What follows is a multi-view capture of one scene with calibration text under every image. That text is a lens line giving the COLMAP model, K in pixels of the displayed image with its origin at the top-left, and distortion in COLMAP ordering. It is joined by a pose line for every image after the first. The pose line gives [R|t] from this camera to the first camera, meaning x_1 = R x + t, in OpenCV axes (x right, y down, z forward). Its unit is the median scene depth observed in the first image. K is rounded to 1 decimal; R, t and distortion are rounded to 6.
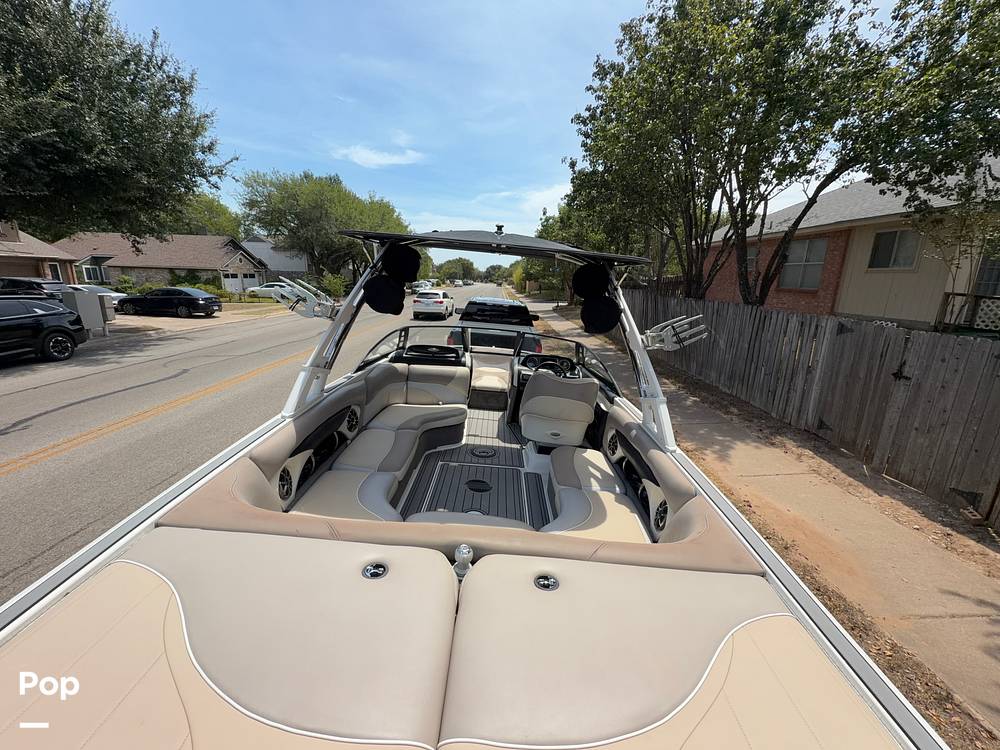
lens RADIAL K [[404.0, 0, 499.7], [0, 404.0, 371.6], [0, 0, 1]] dist [-0.003429, -0.000715]
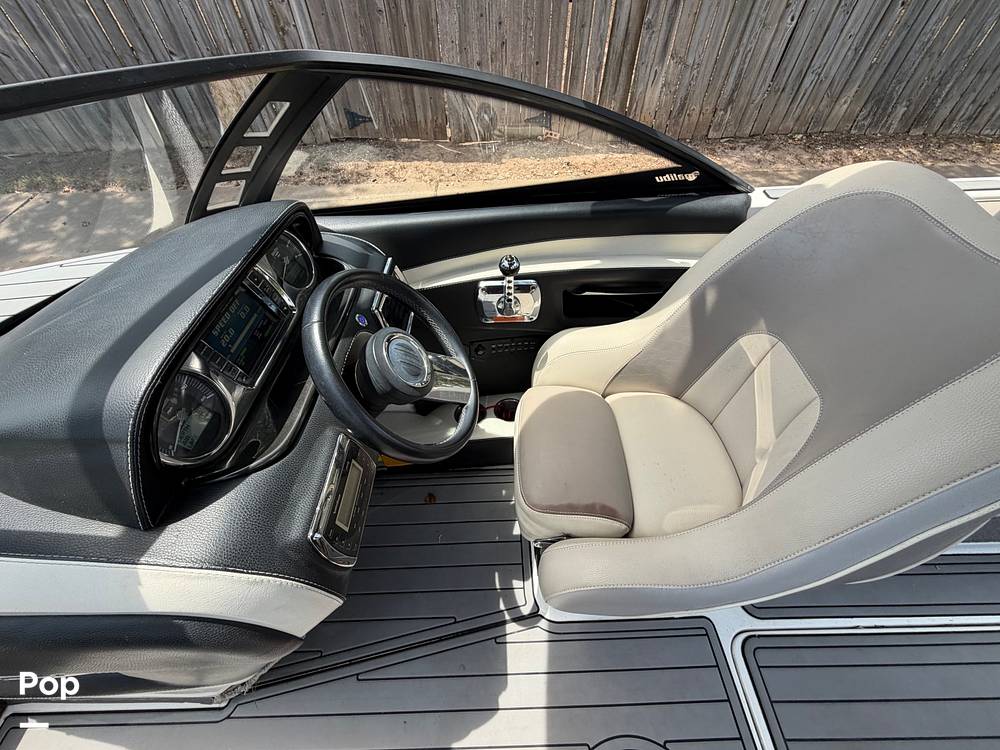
lens RADIAL K [[401.2, 0, 500.0], [0, 401.2, 375.0], [0, 0, 1]] dist [0.002181, -0.003355]
pose [[-0.029949, -0.782438, 0.622008, 0.007634], [0.233659, 0.599566, 0.765457, -0.037473], [-0.971857, 0.168262, 0.164868, 0.362315]]
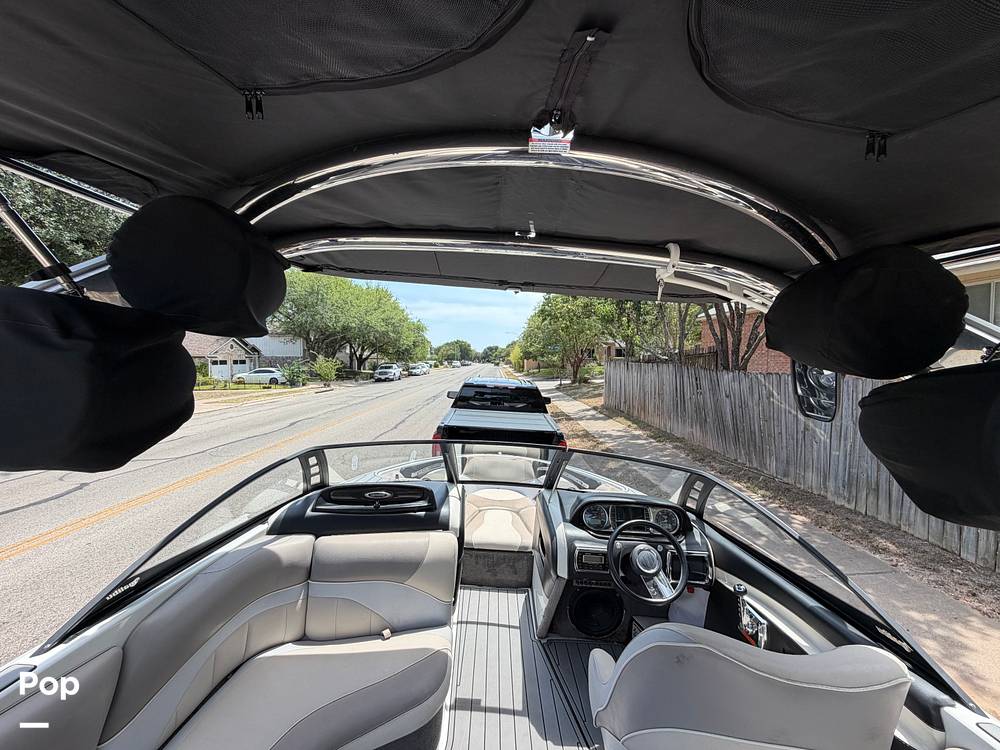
lens RADIAL K [[404.0, 0, 499.7], [0, 404.0, 371.6], [0, 0, 1]] dist [-0.003429, -0.000715]
pose [[0.999611, -0.027168, 0.006232, -0.010100], [0.027860, 0.980753, -0.193255, -0.039784], [-0.000862, 0.193354, 0.981129, 0.210783]]
